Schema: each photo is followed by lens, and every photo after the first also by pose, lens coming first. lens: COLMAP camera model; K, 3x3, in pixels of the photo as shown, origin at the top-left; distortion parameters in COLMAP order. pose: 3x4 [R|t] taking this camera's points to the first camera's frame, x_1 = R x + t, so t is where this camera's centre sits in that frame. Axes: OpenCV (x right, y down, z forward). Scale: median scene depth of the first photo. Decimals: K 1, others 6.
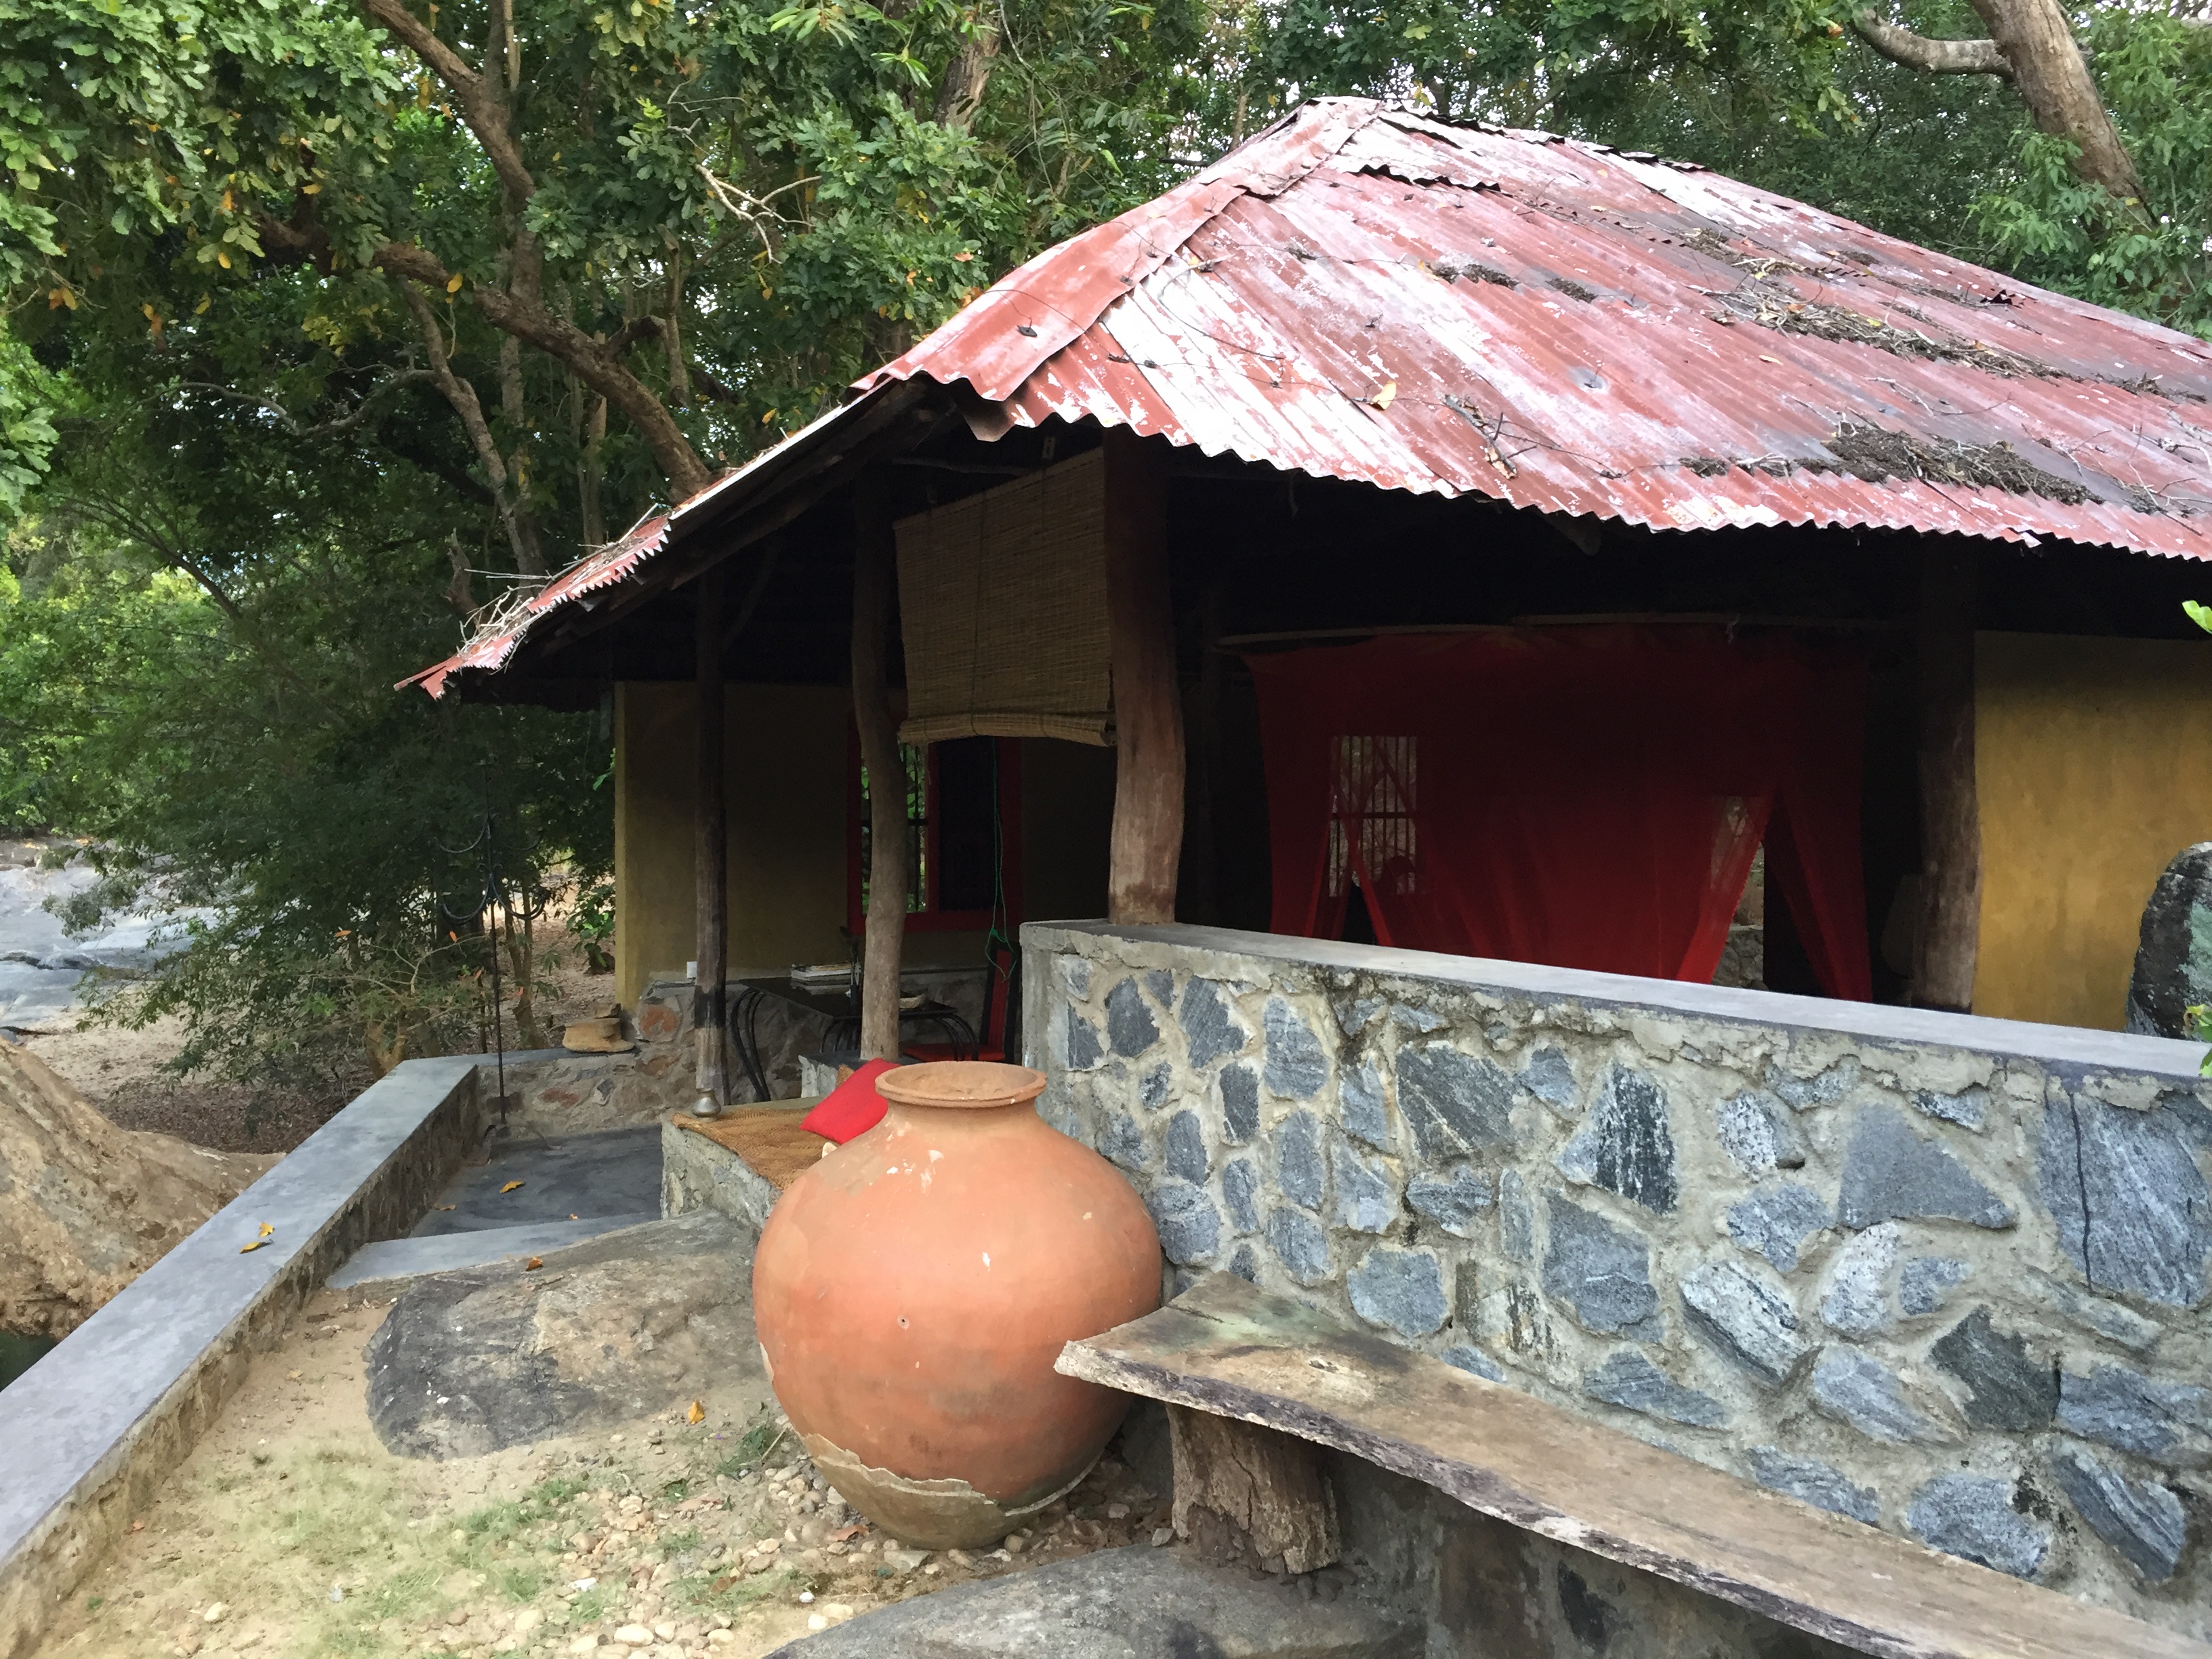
lens RADIAL K [[1942.2, 0, 1106.0], [0, 1942.2, 829.5], [0, 0, 1]] dist [-0.002806, -0.001391]
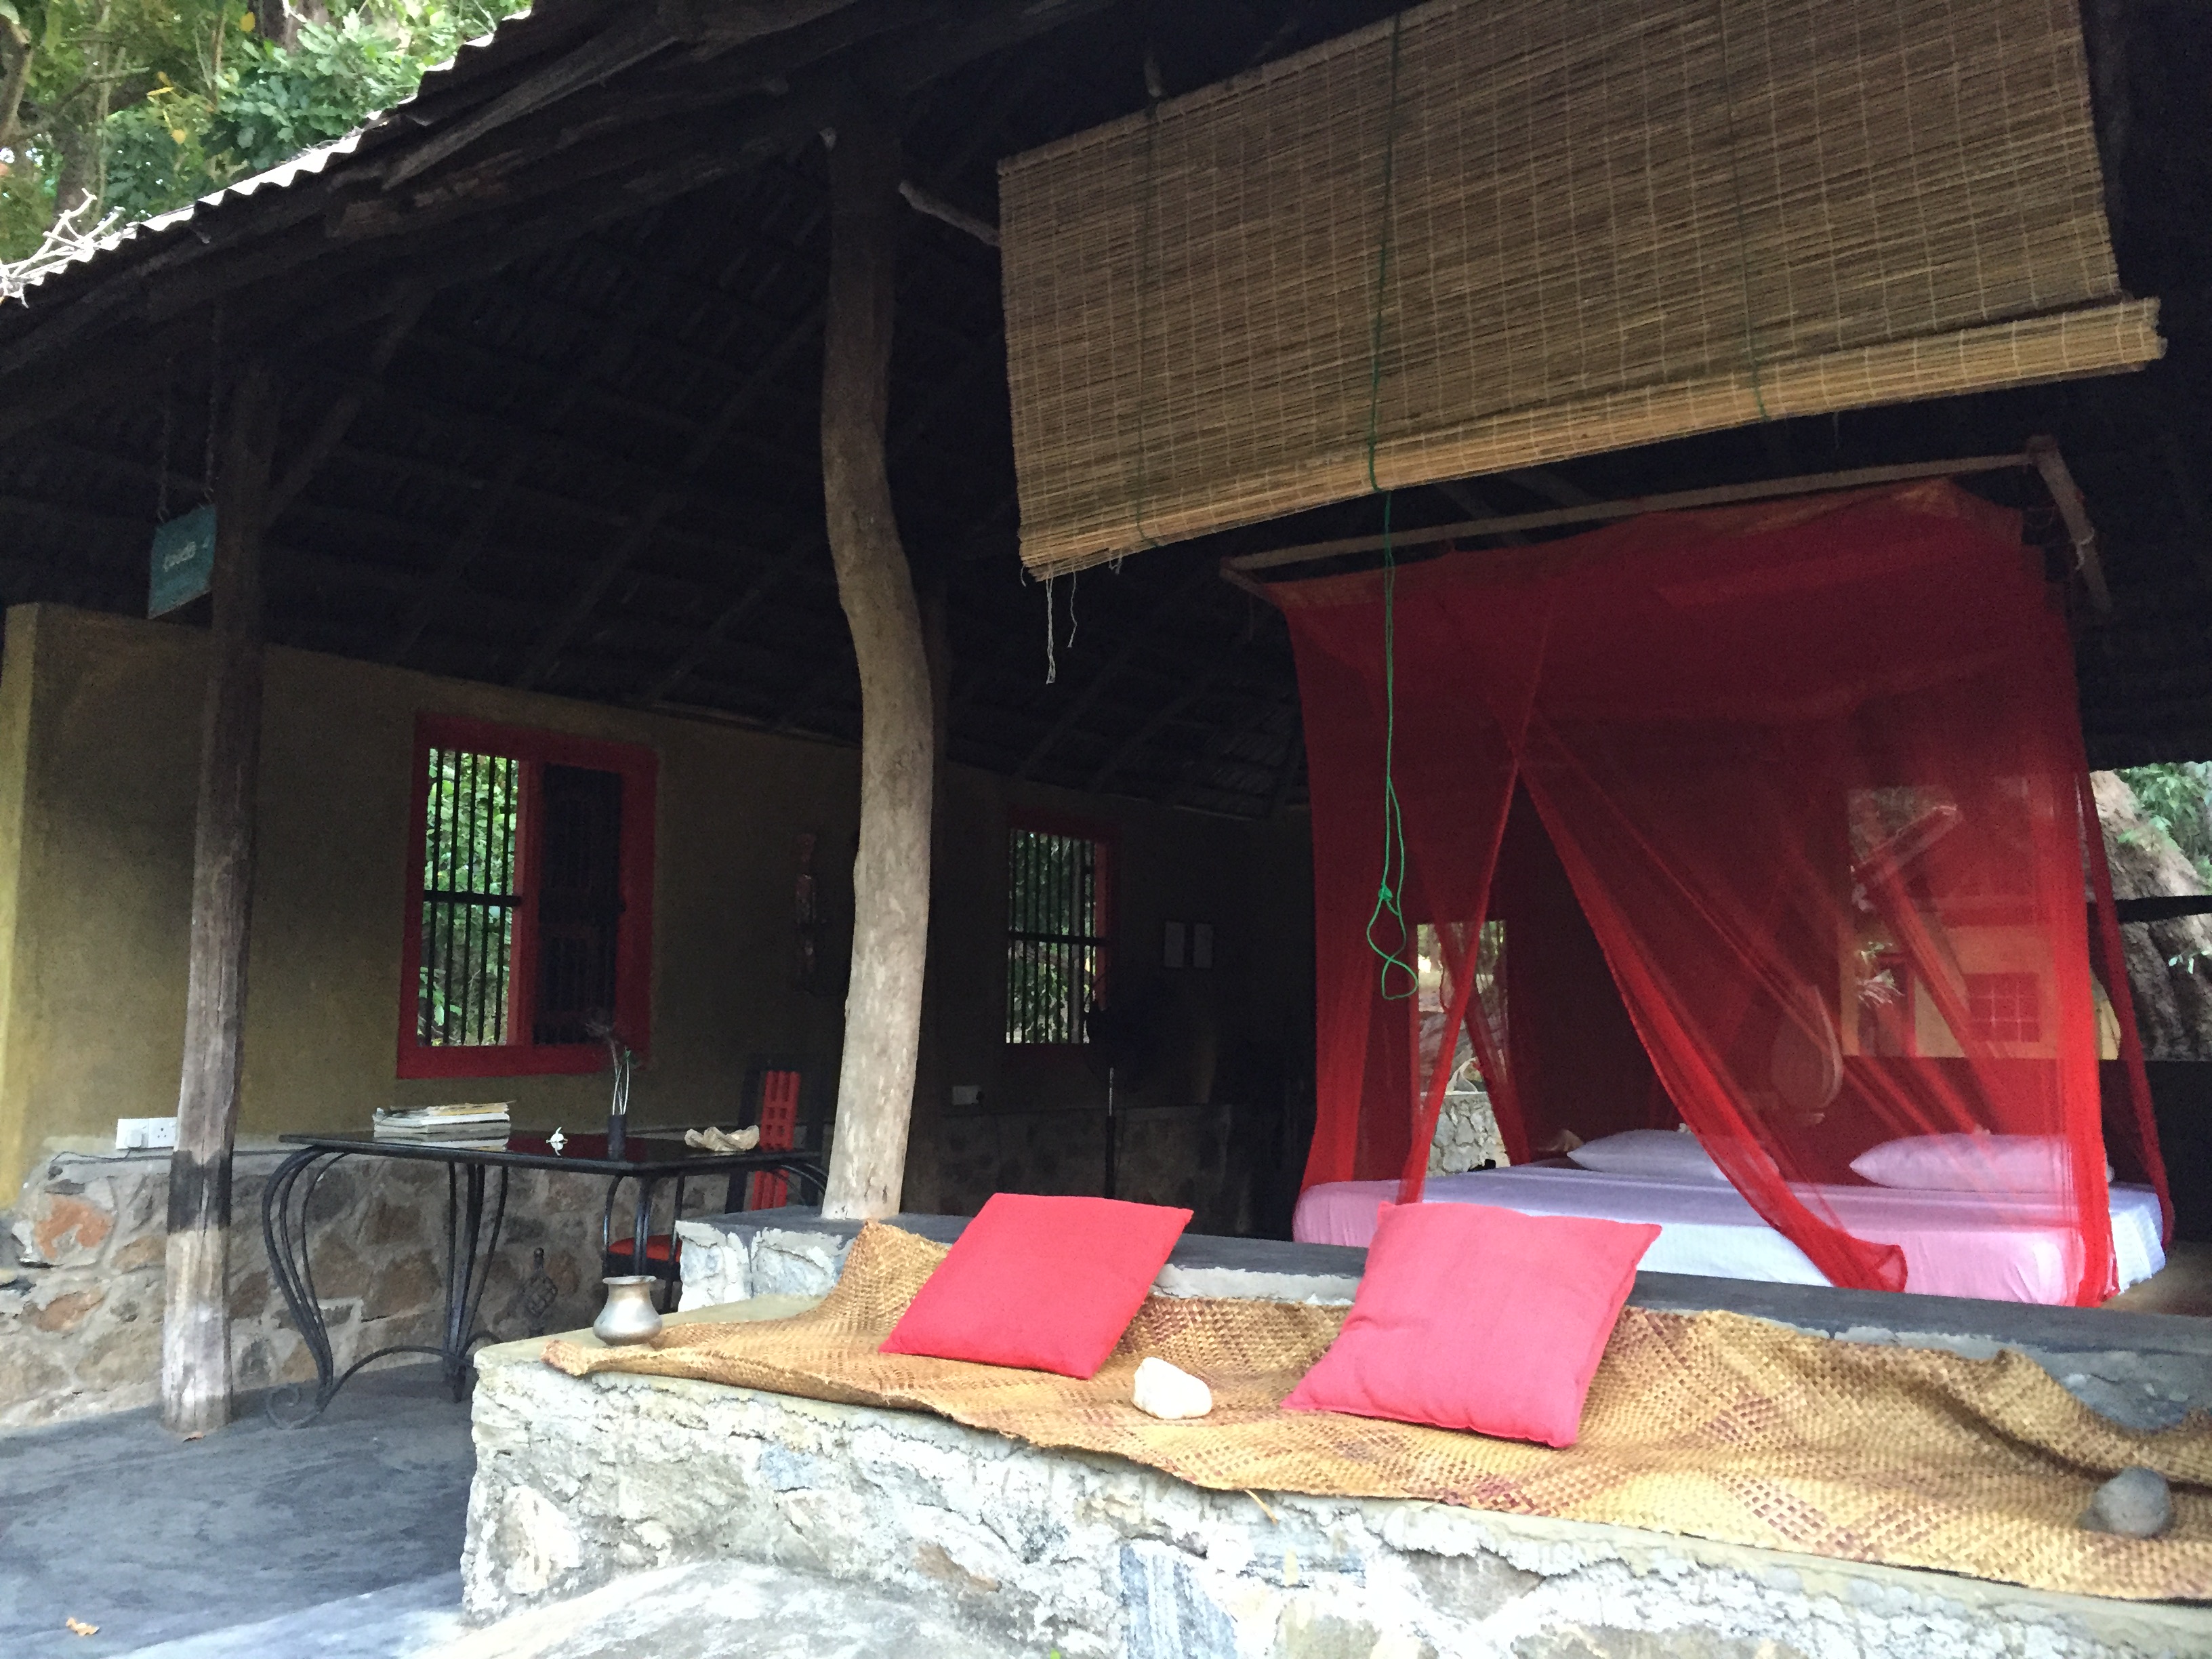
lens RADIAL K [[1942.2, 0, 1106.0], [0, 1942.2, 829.5], [0, 0, 1]] dist [-0.002806, -0.001391]
pose [[0.896685, 0.052778, 0.439512, -0.222039], [0.009098, 0.990460, -0.137499, 0.068272], [-0.442576, 0.127292, 0.887651, 0.397322]]
